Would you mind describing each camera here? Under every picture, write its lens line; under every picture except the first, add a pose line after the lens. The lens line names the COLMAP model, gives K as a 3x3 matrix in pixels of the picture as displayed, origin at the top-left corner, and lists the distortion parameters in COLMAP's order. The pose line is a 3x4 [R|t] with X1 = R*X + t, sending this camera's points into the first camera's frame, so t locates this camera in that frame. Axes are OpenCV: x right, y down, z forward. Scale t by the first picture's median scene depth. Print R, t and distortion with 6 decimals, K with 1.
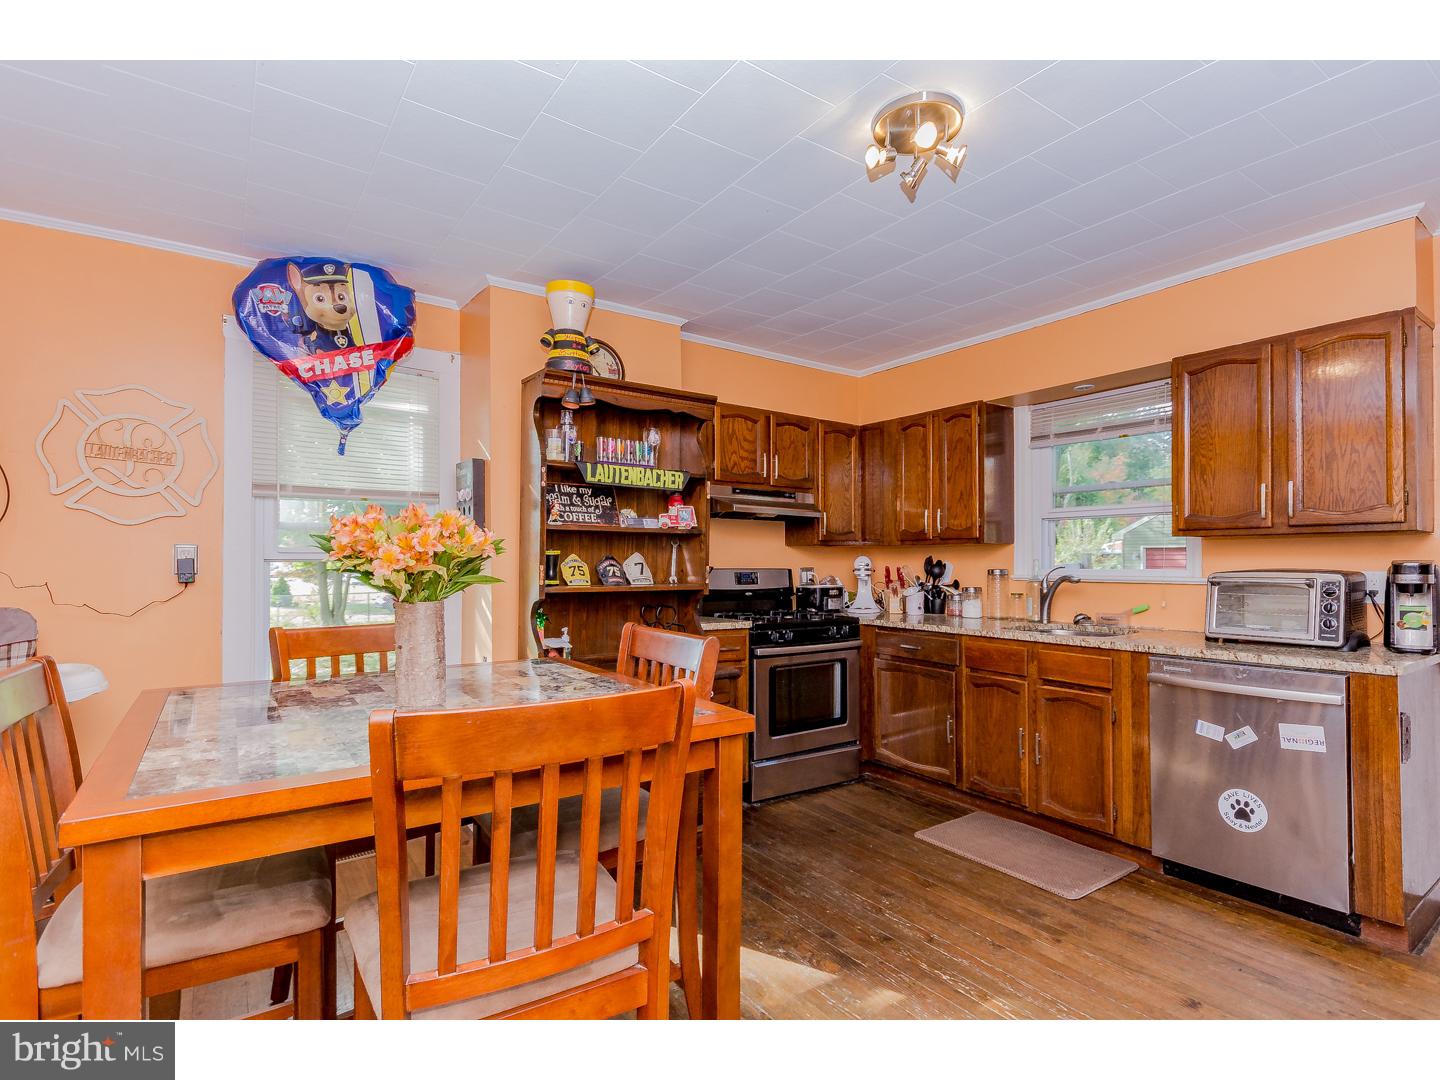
lens RADIAL K [[709.9, 0, 726.9], [0, 709.9, 551.7], [0, 0, 1]] dist [0.002866, 0.000188]
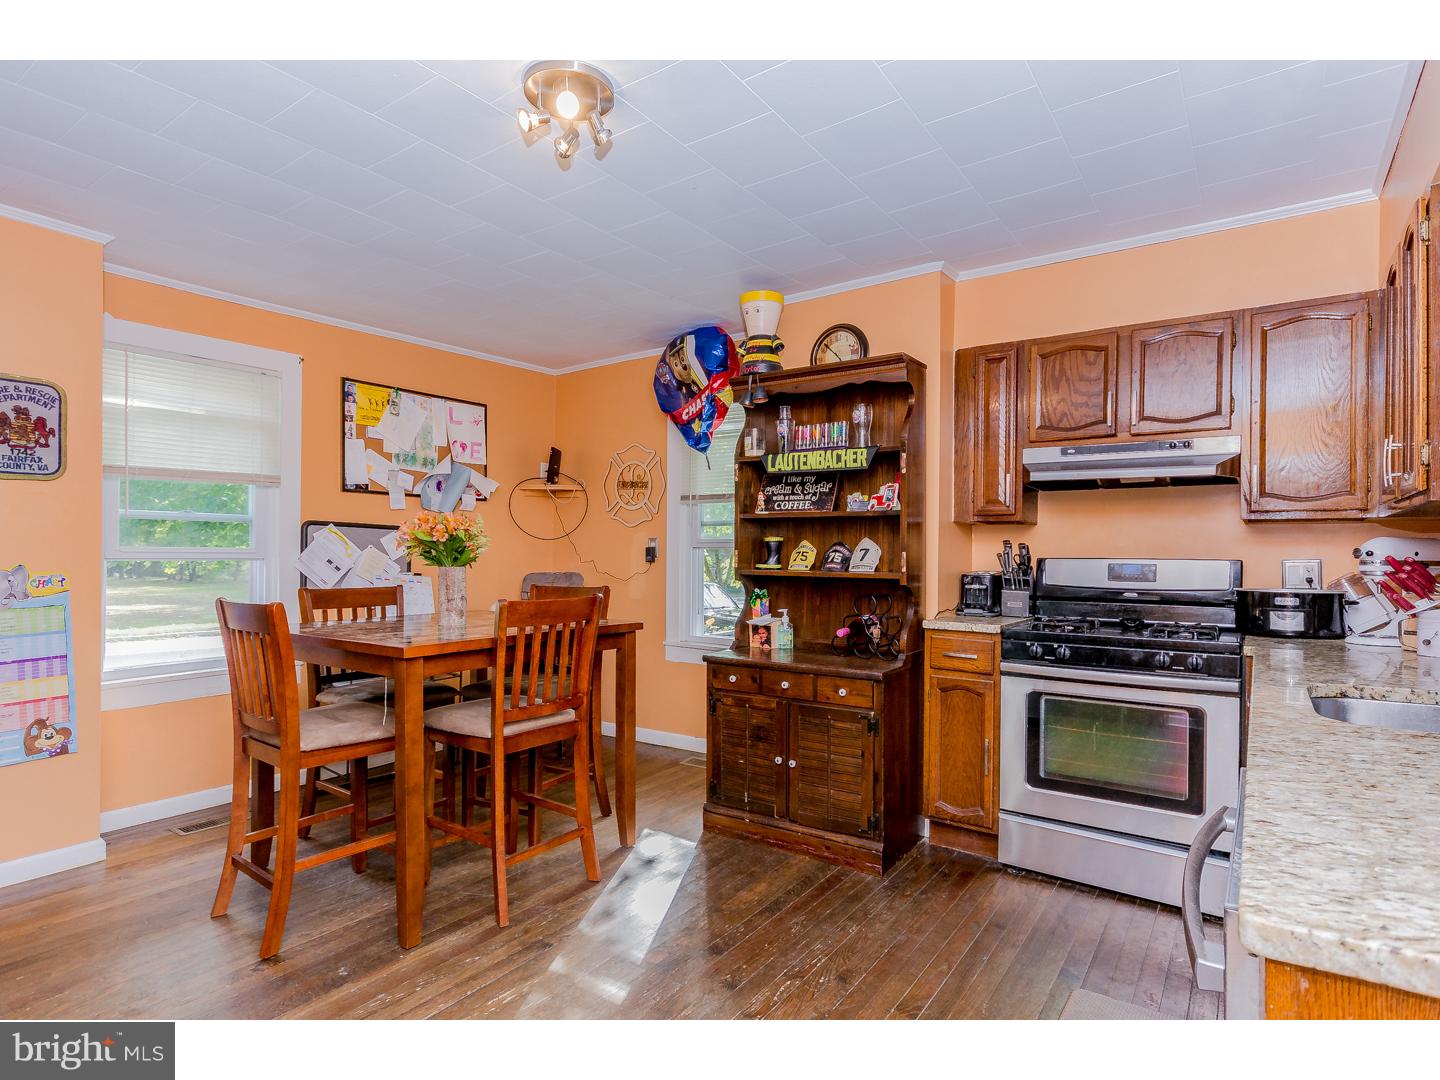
lens RADIAL K [[767.9, 0, 720.0], [0, 767.9, 540.0], [0, 0, 1]] dist [-0.002175, -0.000114]
pose [[0.336484, -0.017867, -0.941520, 0.824377], [0.006735, 0.999840, -0.016566, 0.021153], [0.941665, -0.000767, 0.336551, 0.512042]]
